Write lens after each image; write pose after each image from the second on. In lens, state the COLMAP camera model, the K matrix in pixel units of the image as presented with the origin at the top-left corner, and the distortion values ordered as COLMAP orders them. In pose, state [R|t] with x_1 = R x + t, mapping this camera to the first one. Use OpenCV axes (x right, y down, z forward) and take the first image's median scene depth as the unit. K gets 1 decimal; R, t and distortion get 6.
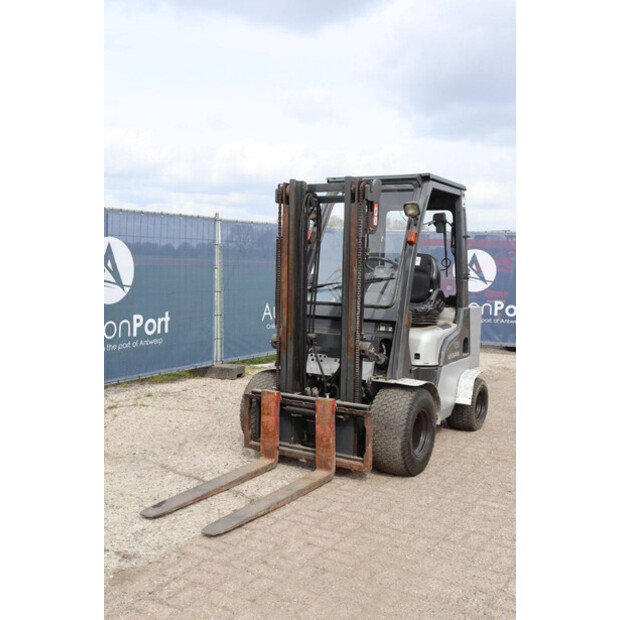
lens RADIAL K [[683.4, 0, 307.5], [0, 683.4, 310.9], [0, 0, 1]] dist [-0.039757, 0.000000]
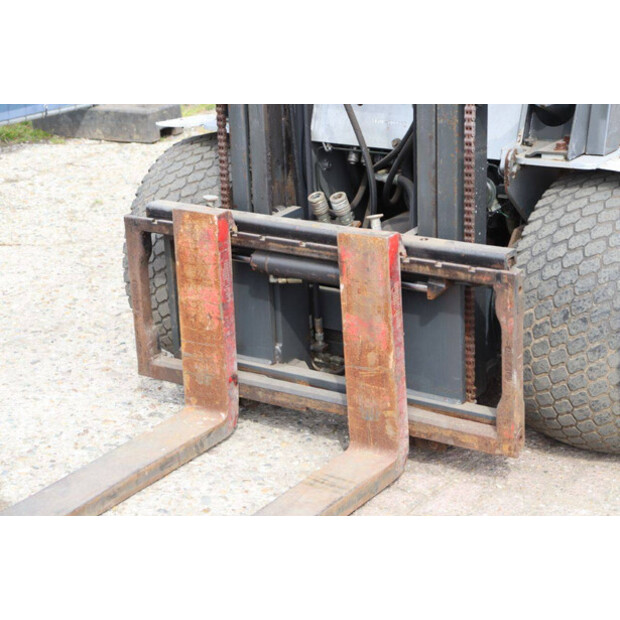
lens RADIAL K [[1466.1, 0, 315.4], [0, 1466.1, 308.9], [0, 0, 1]] dist [0.380201, 0.000000]
pose [[0.997974, -0.039209, -0.050104, 0.033662], [0.049953, 0.970613, 0.235404, 0.003040], [0.039401, -0.237430, 0.970605, 0.332620]]
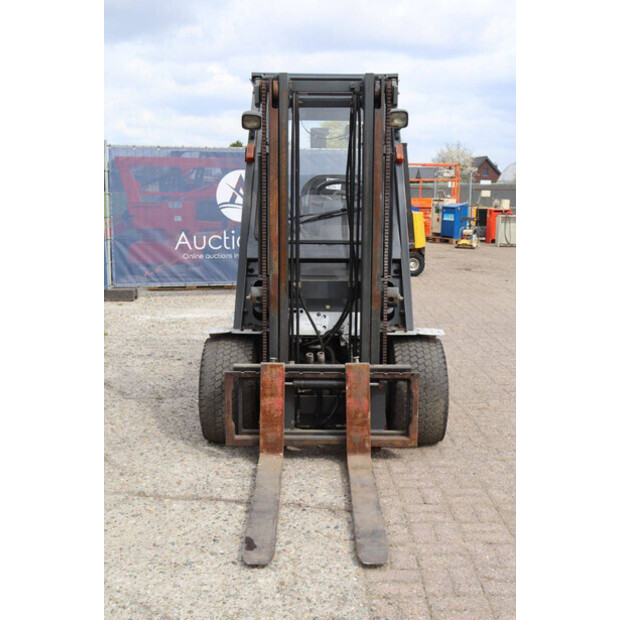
lens RADIAL K [[825.4, 0, 310.3], [0, 825.4, 310.6], [0, 0, 1]] dist [0.053025, 0.000000]
pose [[0.851244, -0.093954, 0.516292, -0.493033], [0.053019, 0.994206, 0.093509, -0.022421], [-0.522086, -0.052226, 0.851293, 0.225434]]
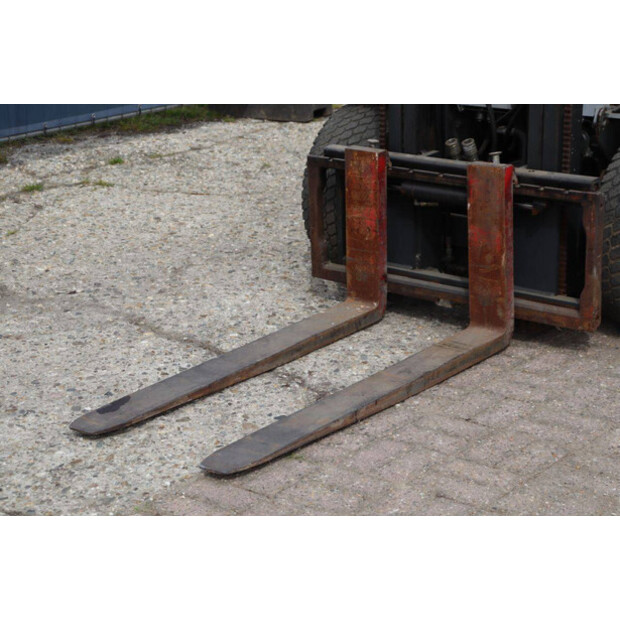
lens RADIAL K [[1466.1, 0, 309.8], [0, 1466.1, 315.1], [0, 0, 1]] dist [0.380201, 0.000000]
pose [[0.991513, -0.004065, -0.129941, 0.033581], [0.033937, 0.972948, 0.228520, 0.004462], [0.125496, -0.230990, 0.964829, 0.067765]]
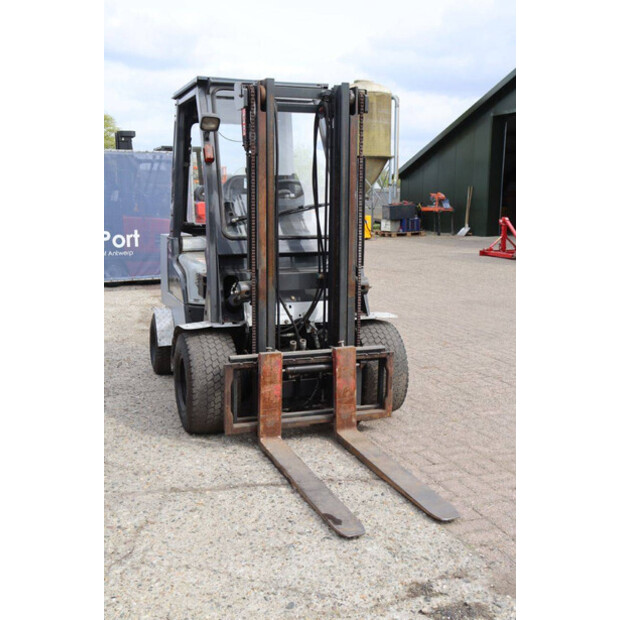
lens RADIAL K [[757.0, 0, 313.3], [0, 757.0, 308.4], [0, 0, 1]] dist [0.002453, 0.000000]
pose [[0.617140, -0.139452, 0.774397, -0.714628], [0.068029, 0.989941, 0.124053, -0.039437], [-0.783907, -0.023877, 0.620419, 0.436526]]
